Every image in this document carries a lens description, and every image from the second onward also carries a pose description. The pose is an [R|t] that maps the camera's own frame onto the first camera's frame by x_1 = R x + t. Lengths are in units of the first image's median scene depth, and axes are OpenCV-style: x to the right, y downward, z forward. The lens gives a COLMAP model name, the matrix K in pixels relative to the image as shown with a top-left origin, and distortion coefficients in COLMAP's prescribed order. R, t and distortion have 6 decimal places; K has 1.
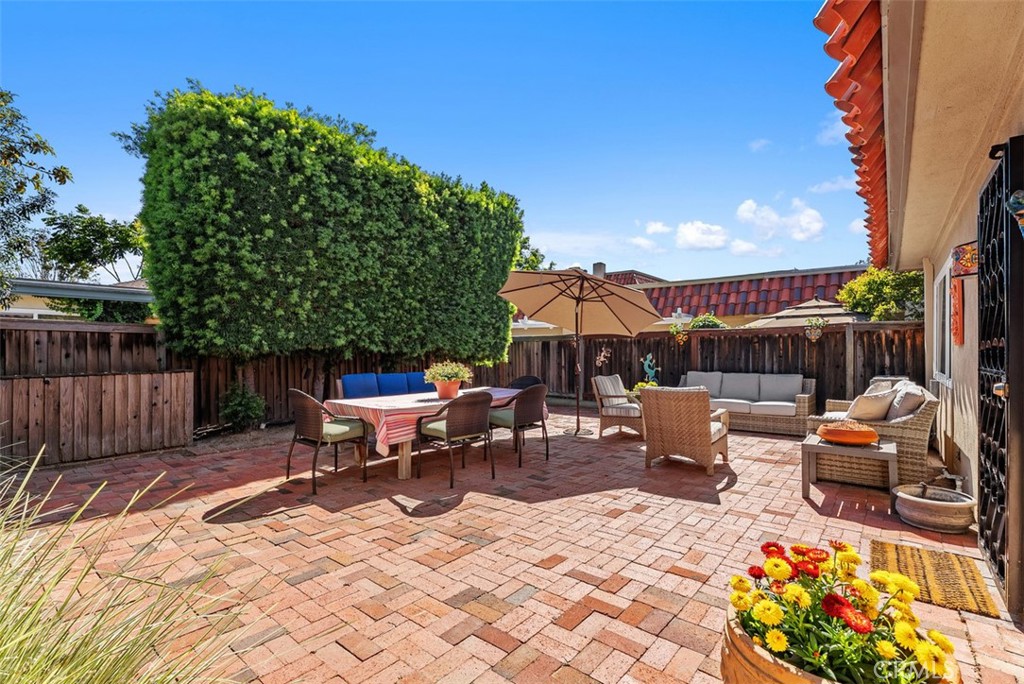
lens RADIAL K [[455.2, 0, 506.1], [0, 455.2, 347.6], [0, 0, 1]] dist [0.000162, -0.001770]
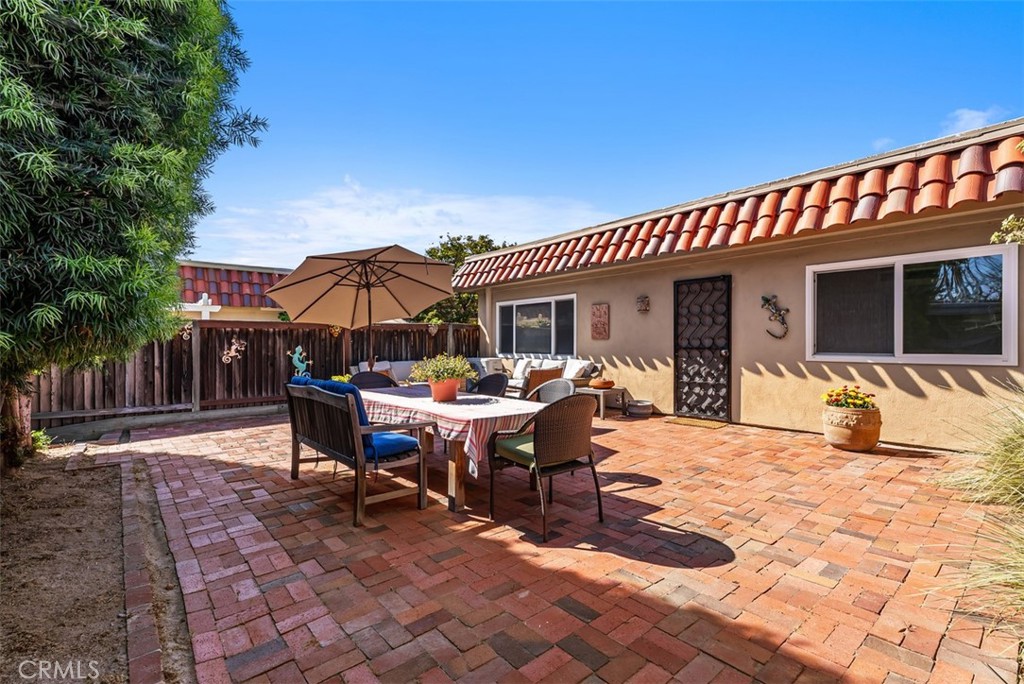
lens RADIAL K [[455.2, 0, 505.7], [0, 455.2, 343.3], [0, 0, 1]] dist [0.000162, -0.001770]
pose [[0.196844, -0.003375, 0.980429, -0.588945], [-0.000647, 0.999993, 0.003572, 0.004659], [-0.980435, -0.001338, 0.196840, 0.483109]]
